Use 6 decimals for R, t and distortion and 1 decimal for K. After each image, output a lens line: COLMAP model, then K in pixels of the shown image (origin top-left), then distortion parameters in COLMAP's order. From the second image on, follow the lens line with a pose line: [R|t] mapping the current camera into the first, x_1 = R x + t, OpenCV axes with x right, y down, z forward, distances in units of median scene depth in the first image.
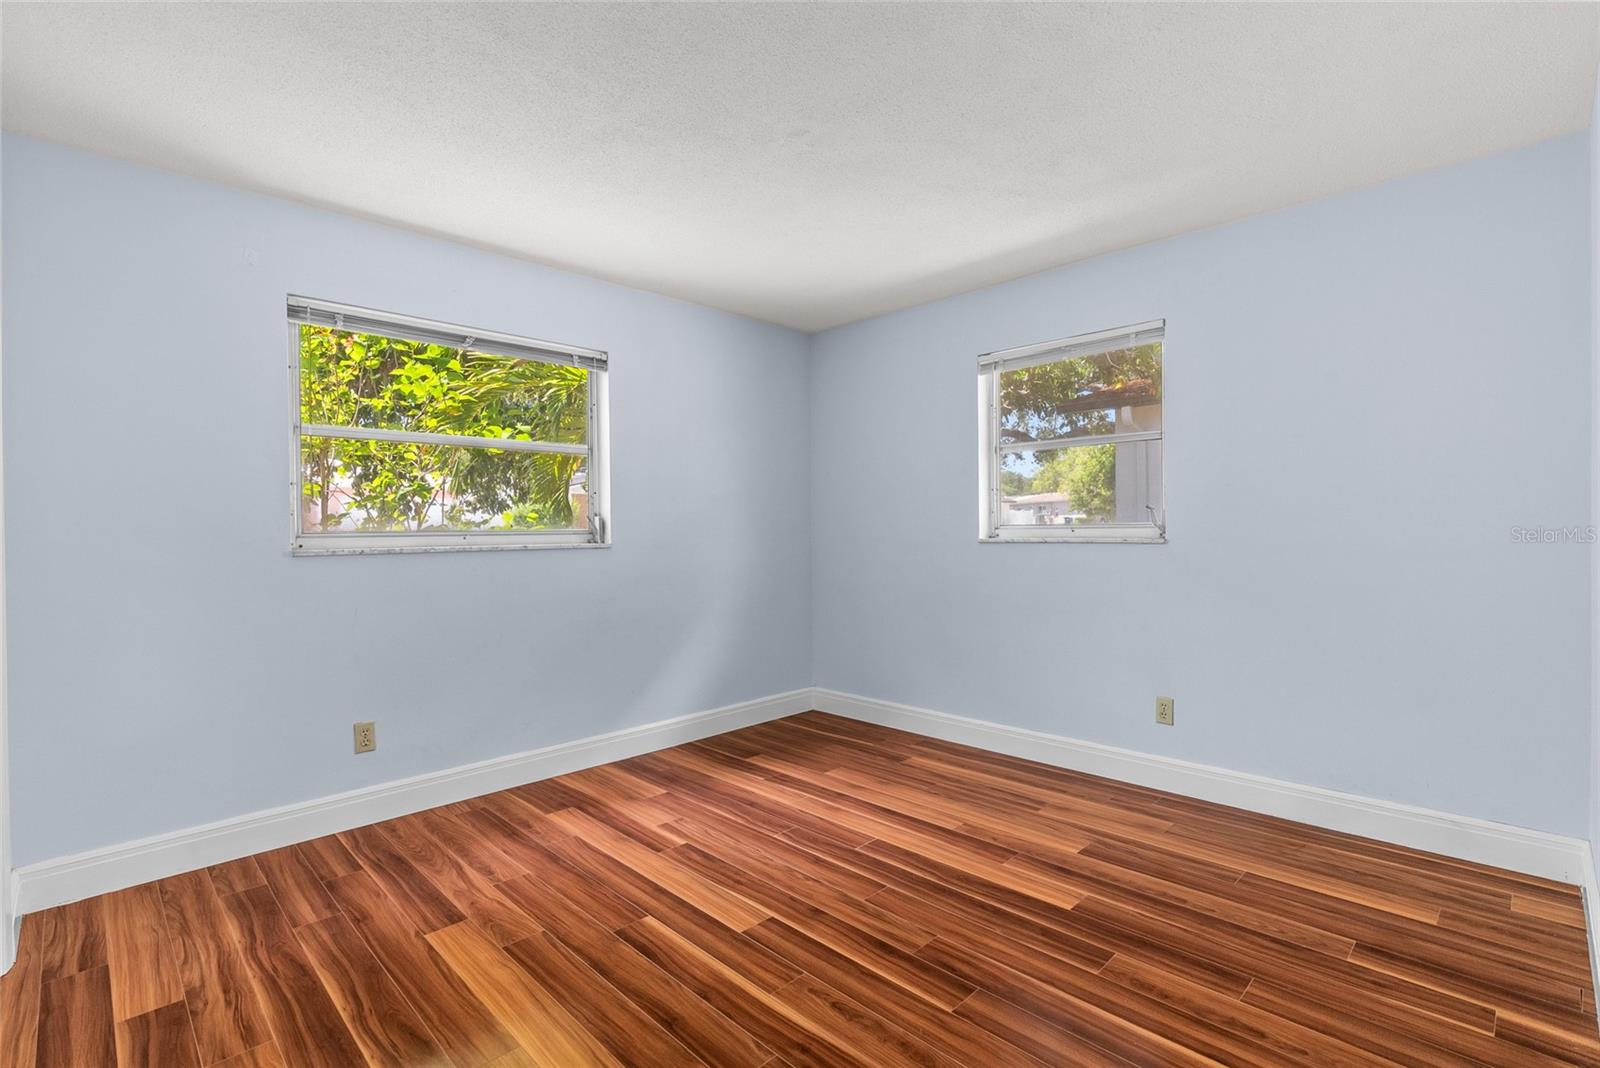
lens RADIAL K [[725.5, 0, 803.6], [0, 725.5, 528.7], [0, 0, 1]] dist [-0.002822, 0.000364]
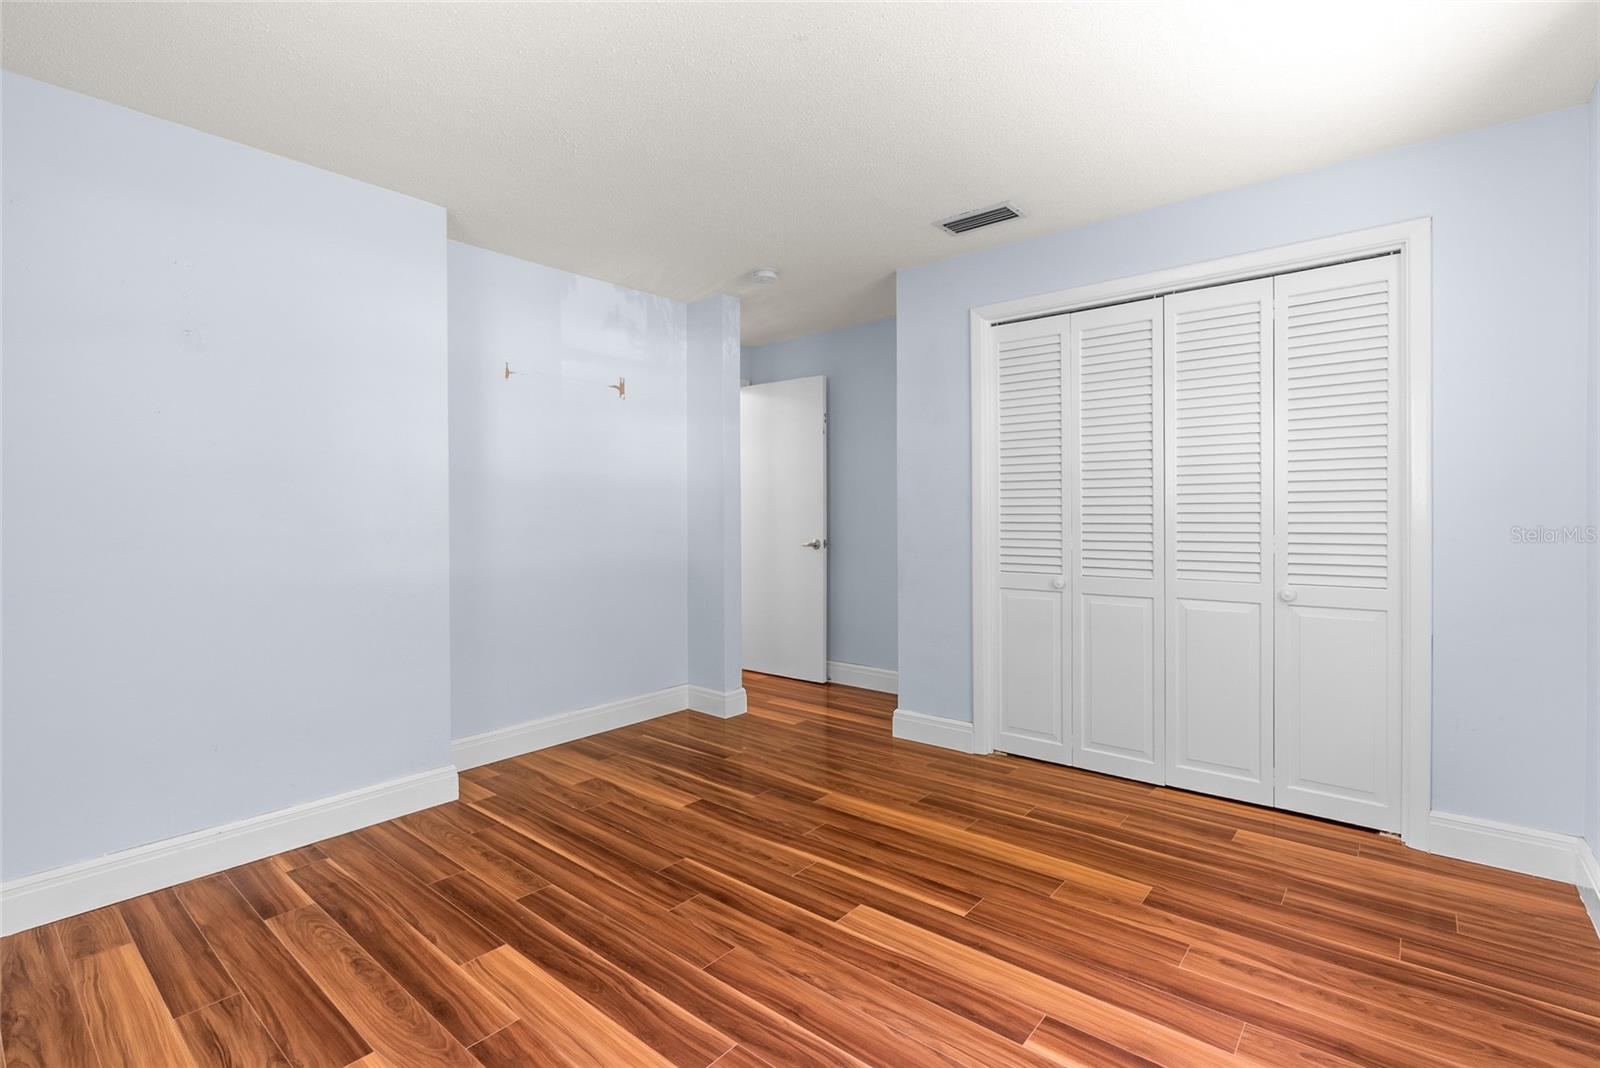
lens RADIAL K [[725.5, 0, 803.6], [0, 725.5, 528.7], [0, 0, 1]] dist [-0.002822, 0.000364]
pose [[-0.995223, 0.017545, -0.096035, 0.079472], [0.015456, 0.999628, 0.022451, -0.000549], [0.096393, 0.020859, -0.995125, 1.919049]]
